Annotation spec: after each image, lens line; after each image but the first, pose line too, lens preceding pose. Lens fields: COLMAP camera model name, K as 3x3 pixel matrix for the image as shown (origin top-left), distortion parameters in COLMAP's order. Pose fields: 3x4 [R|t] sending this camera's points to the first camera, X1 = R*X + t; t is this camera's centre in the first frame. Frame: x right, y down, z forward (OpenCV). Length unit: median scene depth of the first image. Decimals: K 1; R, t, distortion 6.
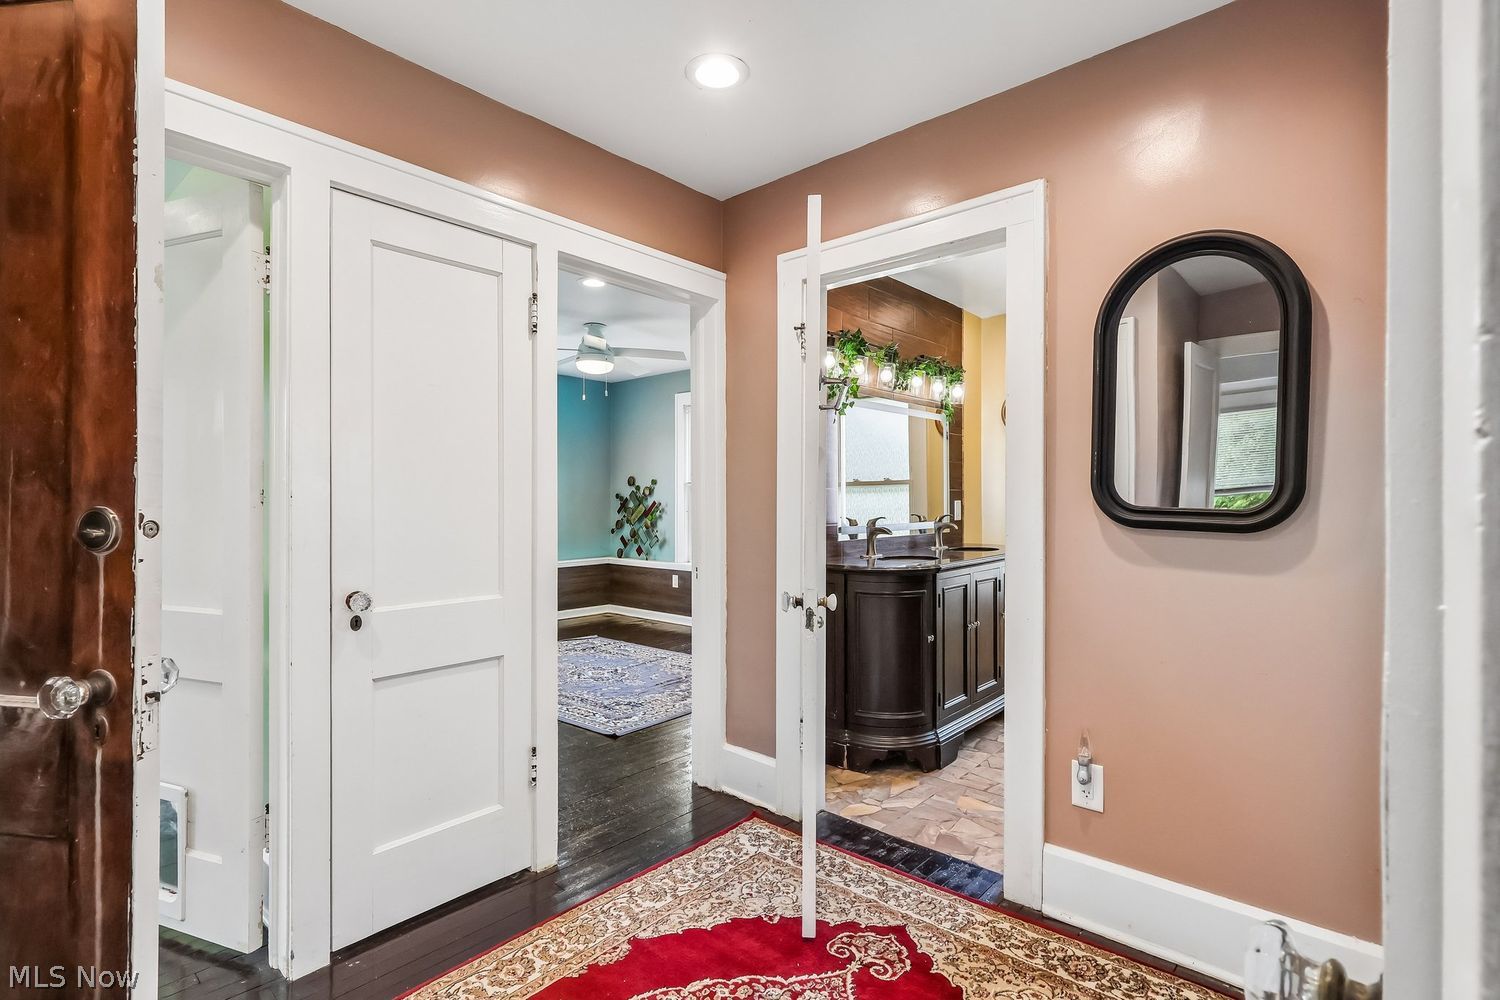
lens RADIAL K [[698.4, 0, 741.9], [0, 698.4, 499.4], [0, 0, 1]] dist [-0.006152, 0.002120]
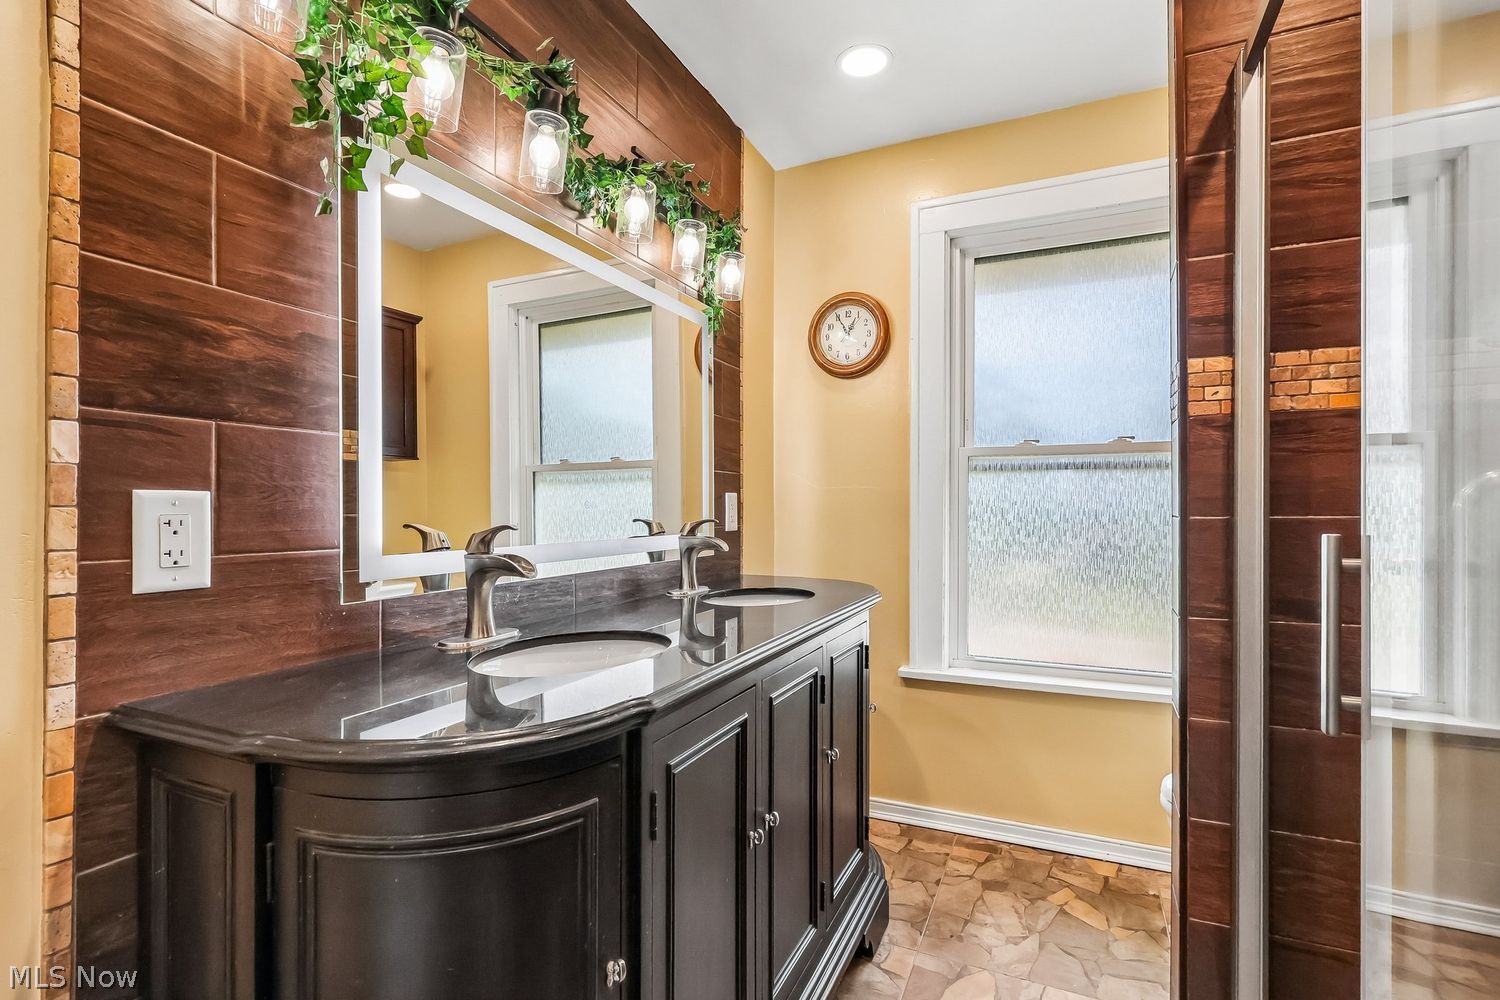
lens RADIAL K [[698.4, 0, 743.6], [0, 698.4, 504.2], [0, 0, 1]] dist [-0.006152, 0.002120]
pose [[0.954263, 0.004197, 0.298937, 0.153299], [-0.002657, 0.999981, -0.005557, 0.012156], [-0.298955, 0.004508, 0.954257, 0.472449]]
